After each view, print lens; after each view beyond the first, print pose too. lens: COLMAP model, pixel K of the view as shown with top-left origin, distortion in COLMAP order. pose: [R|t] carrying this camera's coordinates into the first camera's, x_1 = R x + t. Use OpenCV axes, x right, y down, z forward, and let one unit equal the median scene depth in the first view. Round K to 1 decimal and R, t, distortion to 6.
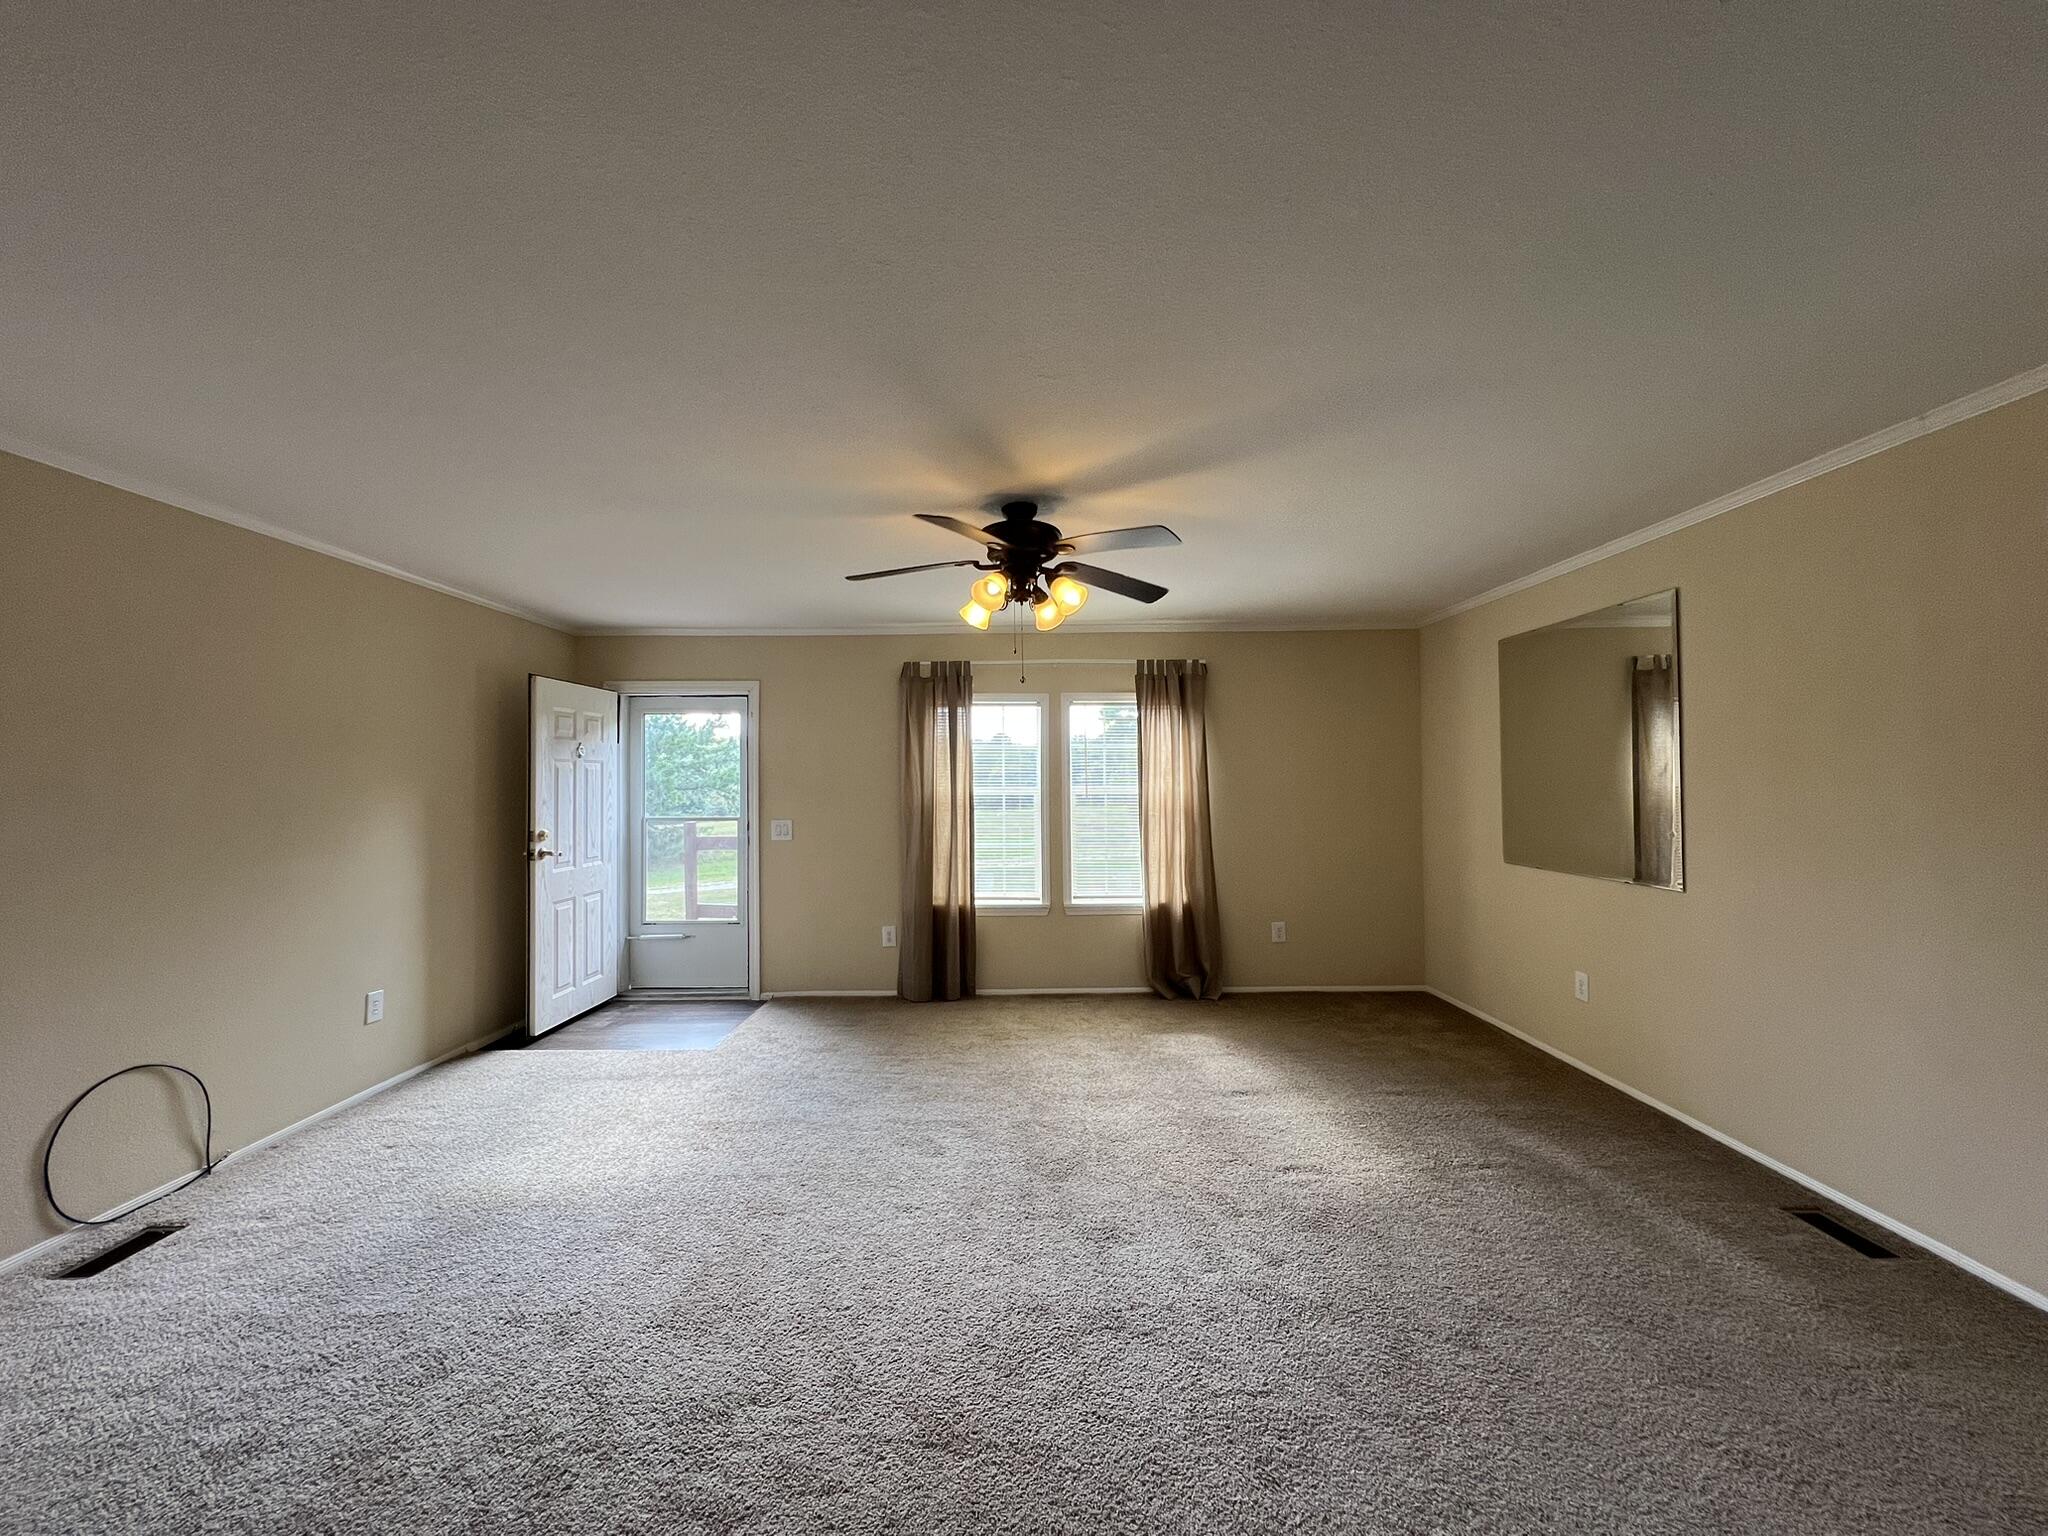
lens RADIAL K [[820.2, 0, 1021.7], [0, 820.2, 760.0], [0, 0, 1]] dist [-0.001415, 0.001549]
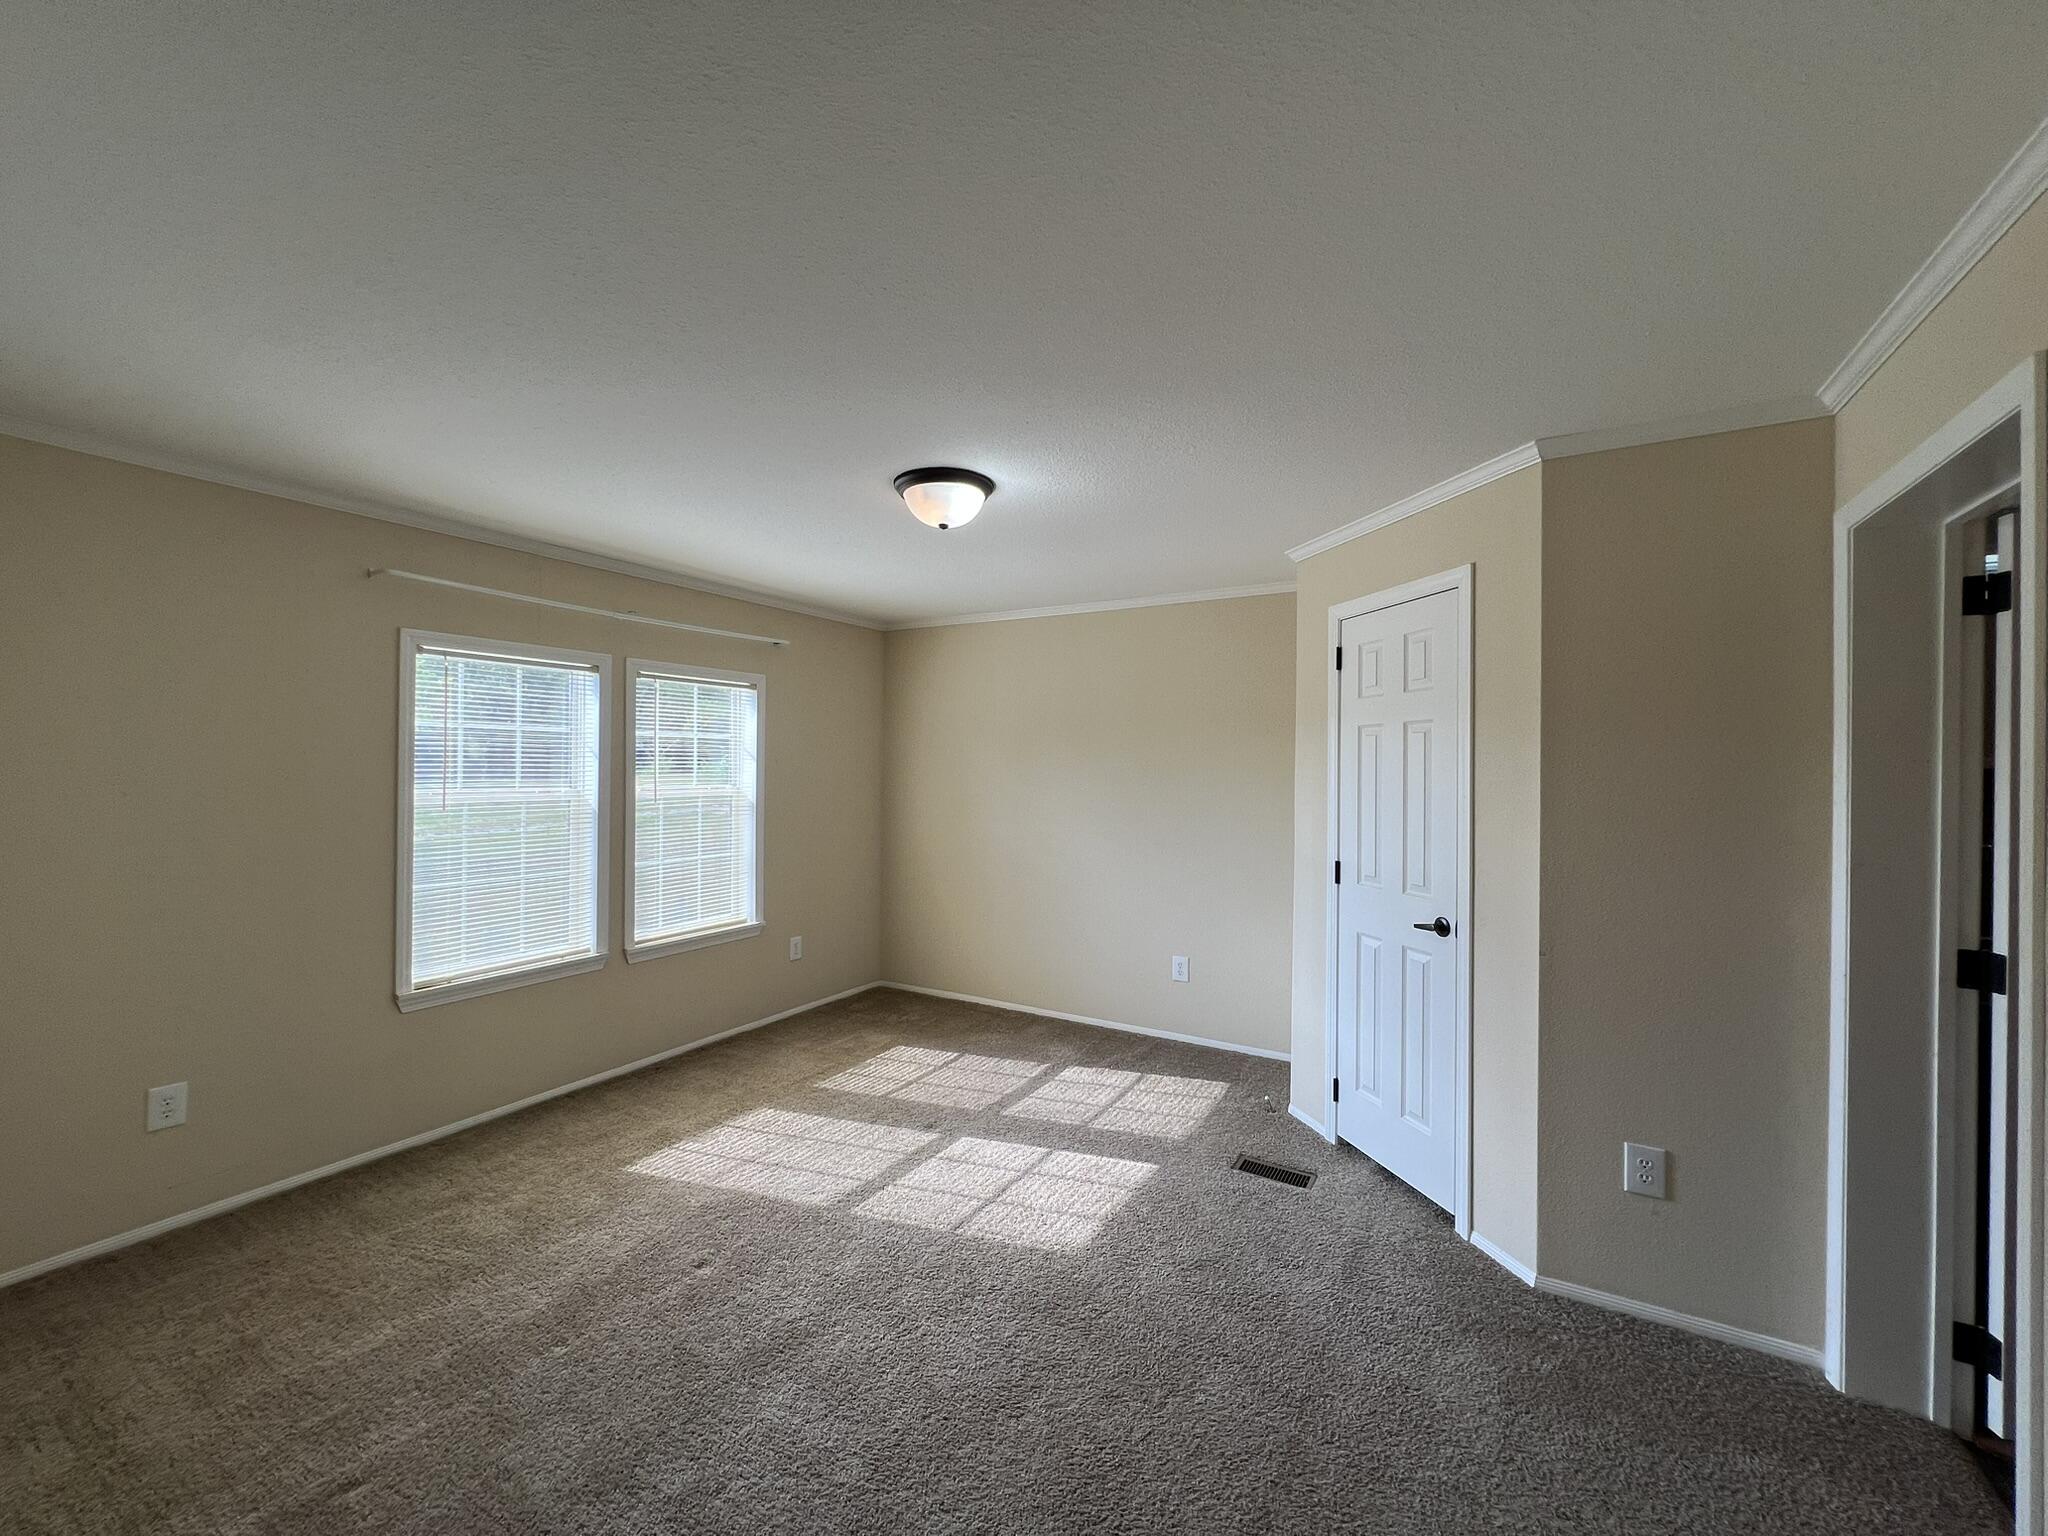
lens RADIAL K [[820.2, 0, 1031.3], [0, 820.2, 763.5], [0, 0, 1]] dist [-0.001415, 0.001549]
pose [[0.536004, 0.024664, 0.843855, -0.377615], [-0.033265, 0.999414, -0.008082, 0.005859], [-0.843560, -0.023739, 0.536510, 0.319160]]
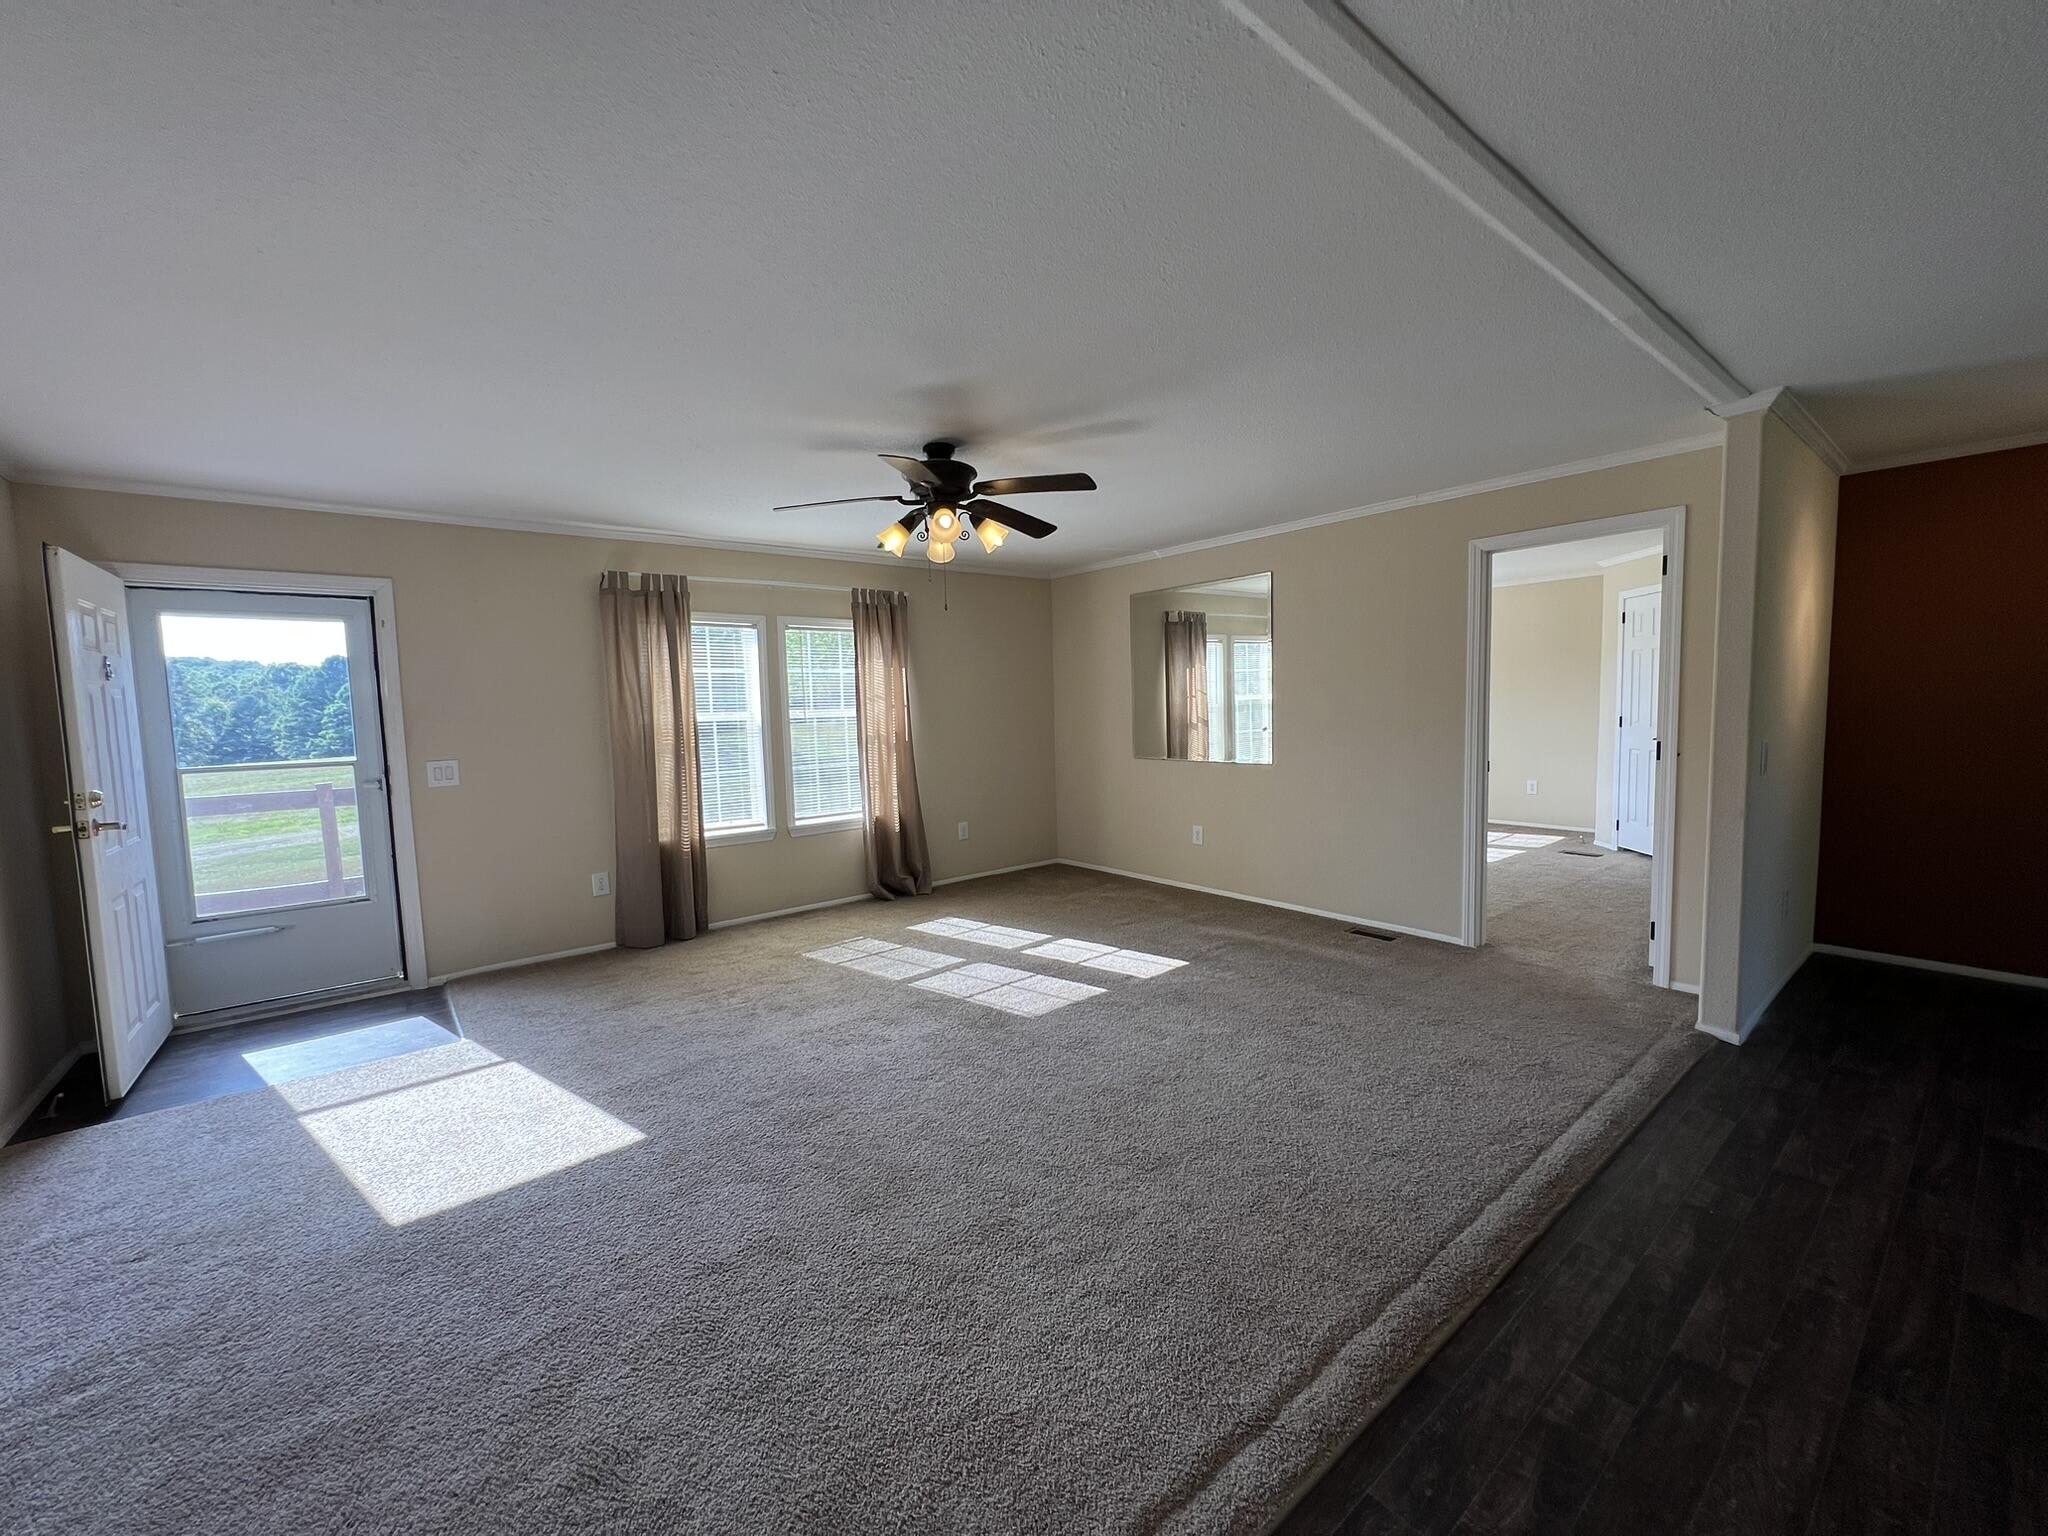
lens RADIAL K [[820.2, 0, 1024.8], [0, 820.2, 766.2], [0, 0, 1]] dist [-0.001415, 0.001549]
pose [[0.779860, -0.061246, 0.622951, -0.354103], [0.005352, 0.995818, 0.091206, 0.009926], [-0.625931, -0.067794, 0.776926, 0.034334]]
